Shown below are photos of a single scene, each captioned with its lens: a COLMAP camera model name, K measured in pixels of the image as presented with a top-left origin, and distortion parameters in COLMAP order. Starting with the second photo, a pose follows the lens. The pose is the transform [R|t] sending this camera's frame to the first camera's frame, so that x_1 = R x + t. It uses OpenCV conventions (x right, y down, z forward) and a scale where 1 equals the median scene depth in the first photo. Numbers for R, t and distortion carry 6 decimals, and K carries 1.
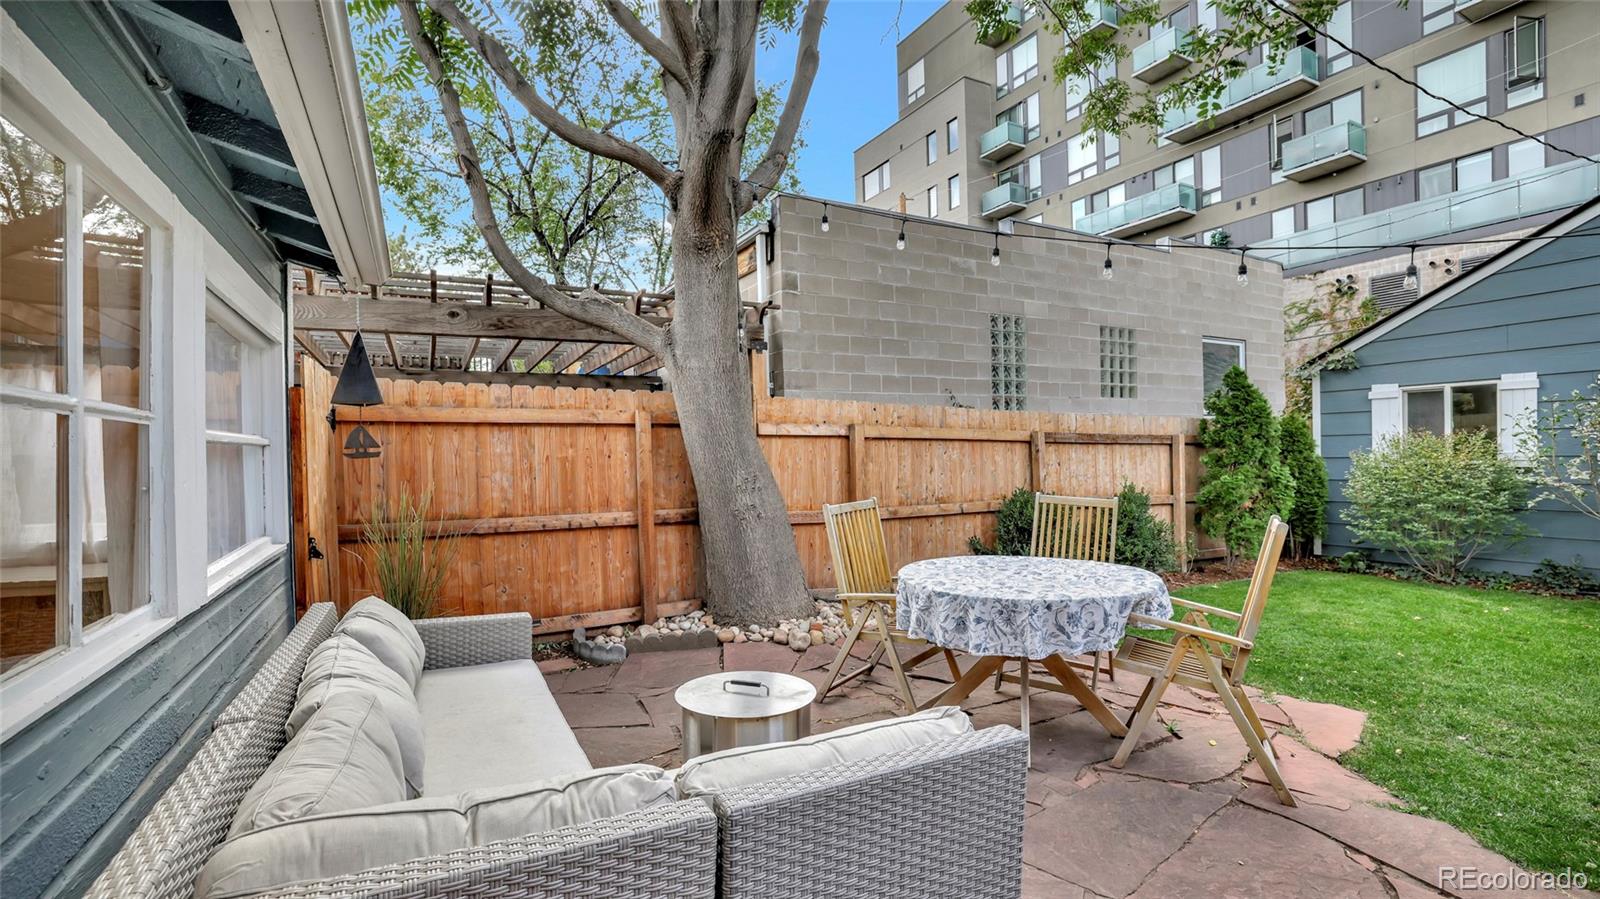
lens RADIAL K [[710.1, 0, 798.8], [0, 710.1, 467.5], [0, 0, 1]] dist [-0.037420, 0.017037]
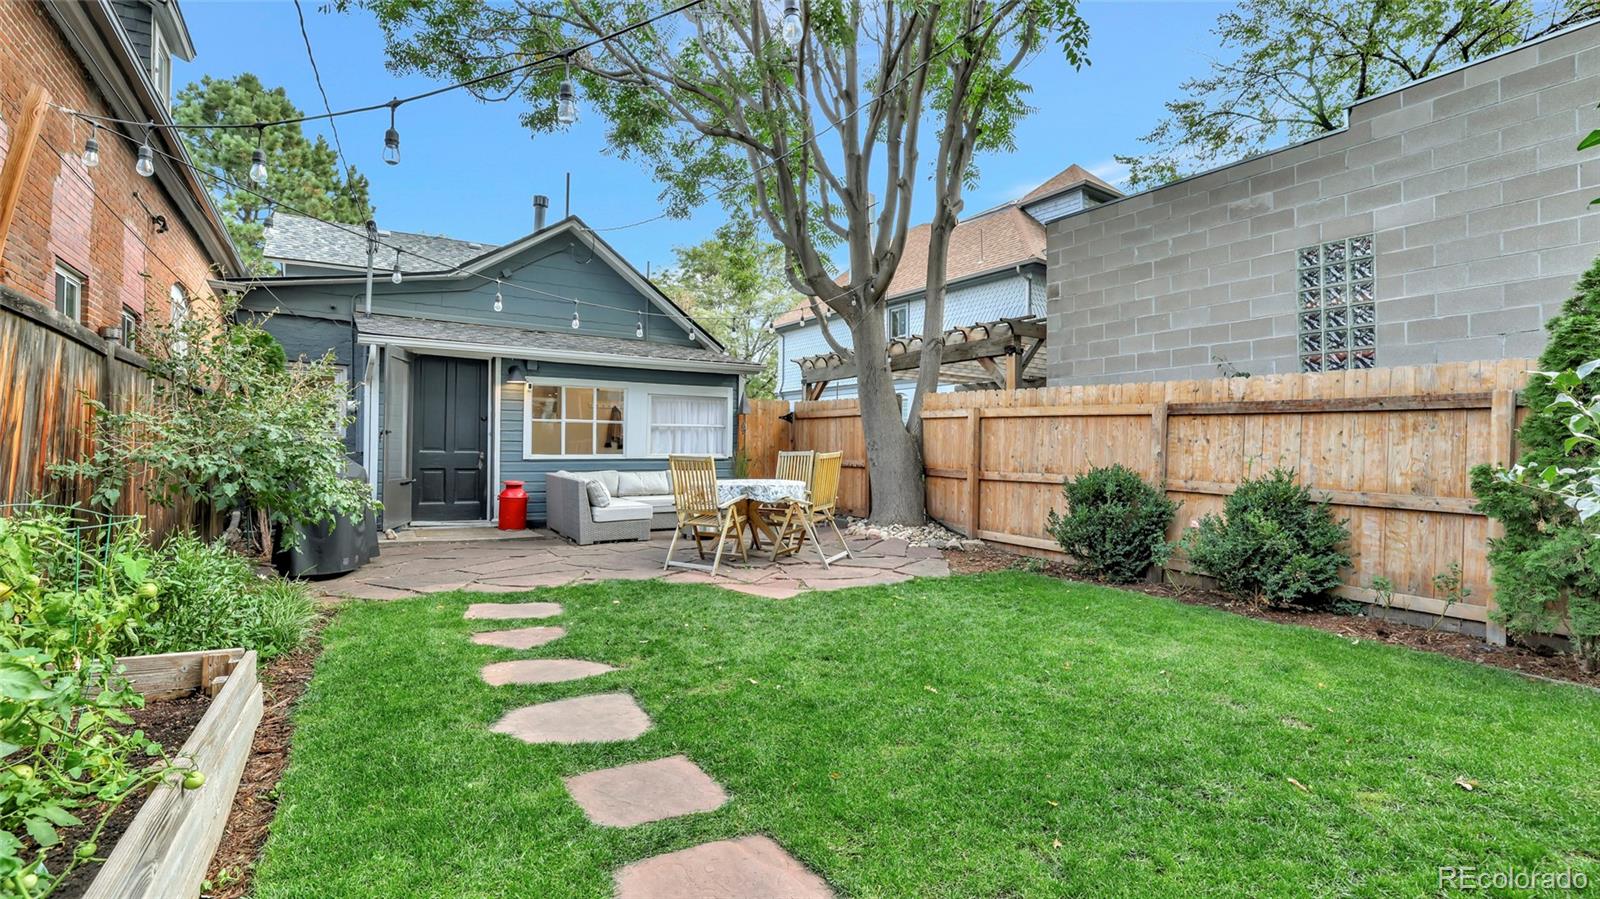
lens RADIAL K [[710.1, 0, 798.8], [0, 710.1, 467.5], [0, 0, 1]] dist [-0.037420, 0.017037]
pose [[0.078817, 0.044107, -0.995913, 1.333381], [-0.024545, 0.998804, 0.042292, 0.004013], [0.996587, 0.021111, 0.079805, 0.523116]]
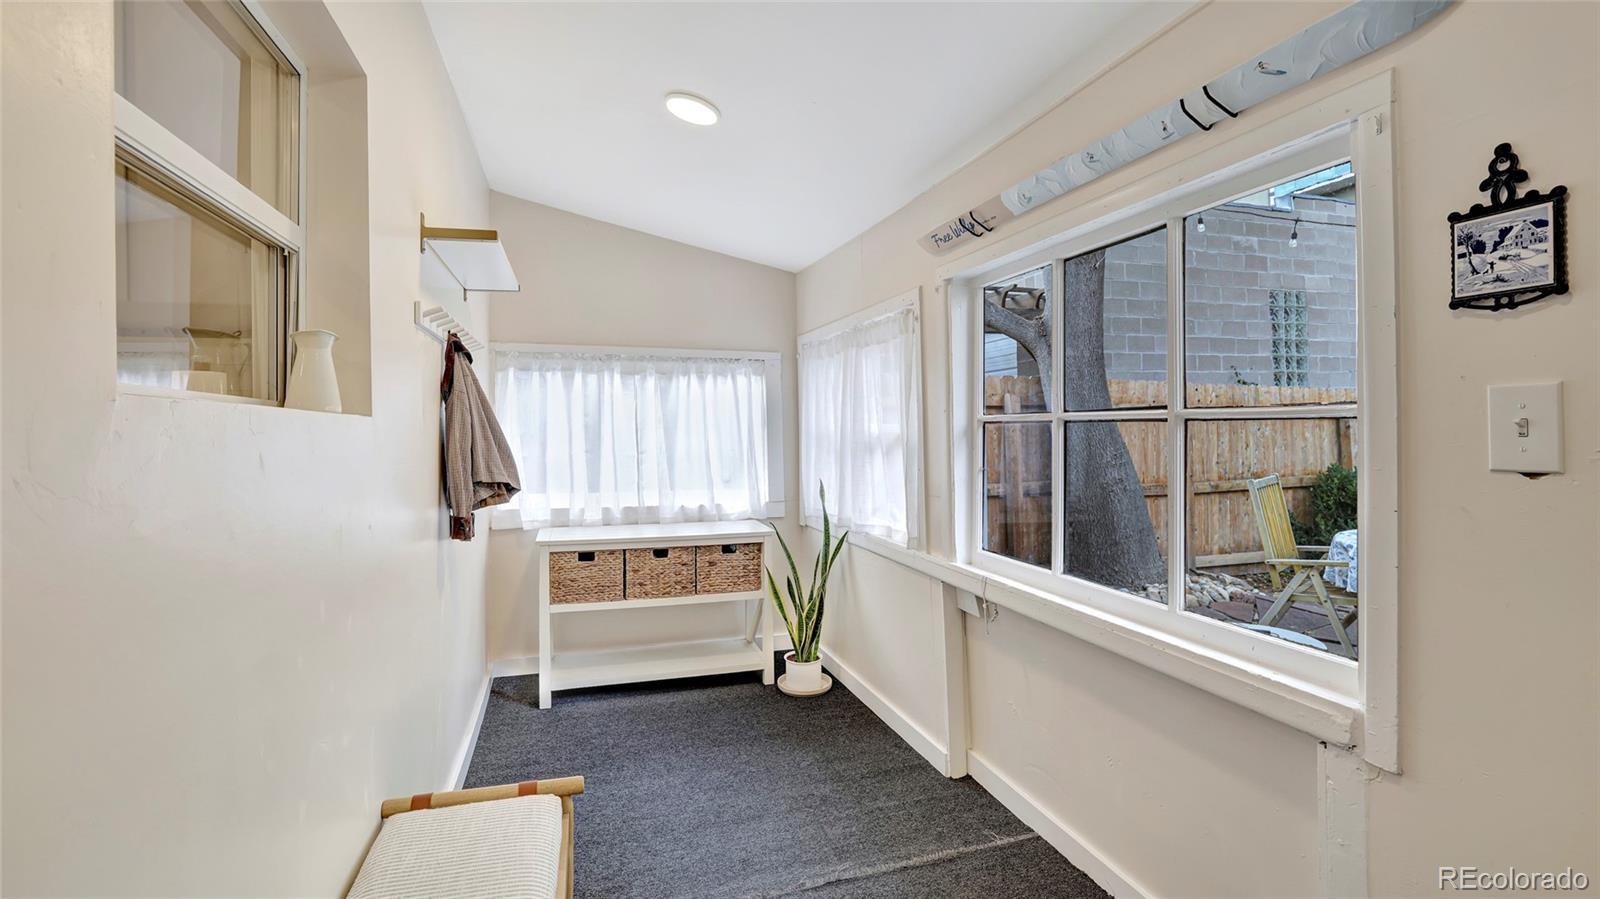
lens RADIAL K [[713.6, 0, 793.9], [0, 713.6, 433.3], [0, 0, 1]] dist [-0.033006, 0.000184]
pose [[0.981661, -0.002903, -0.190611, -0.273689], [0.000934, 0.999945, -0.010420, -0.005246], [0.190631, 0.010051, 0.981610, -0.142555]]
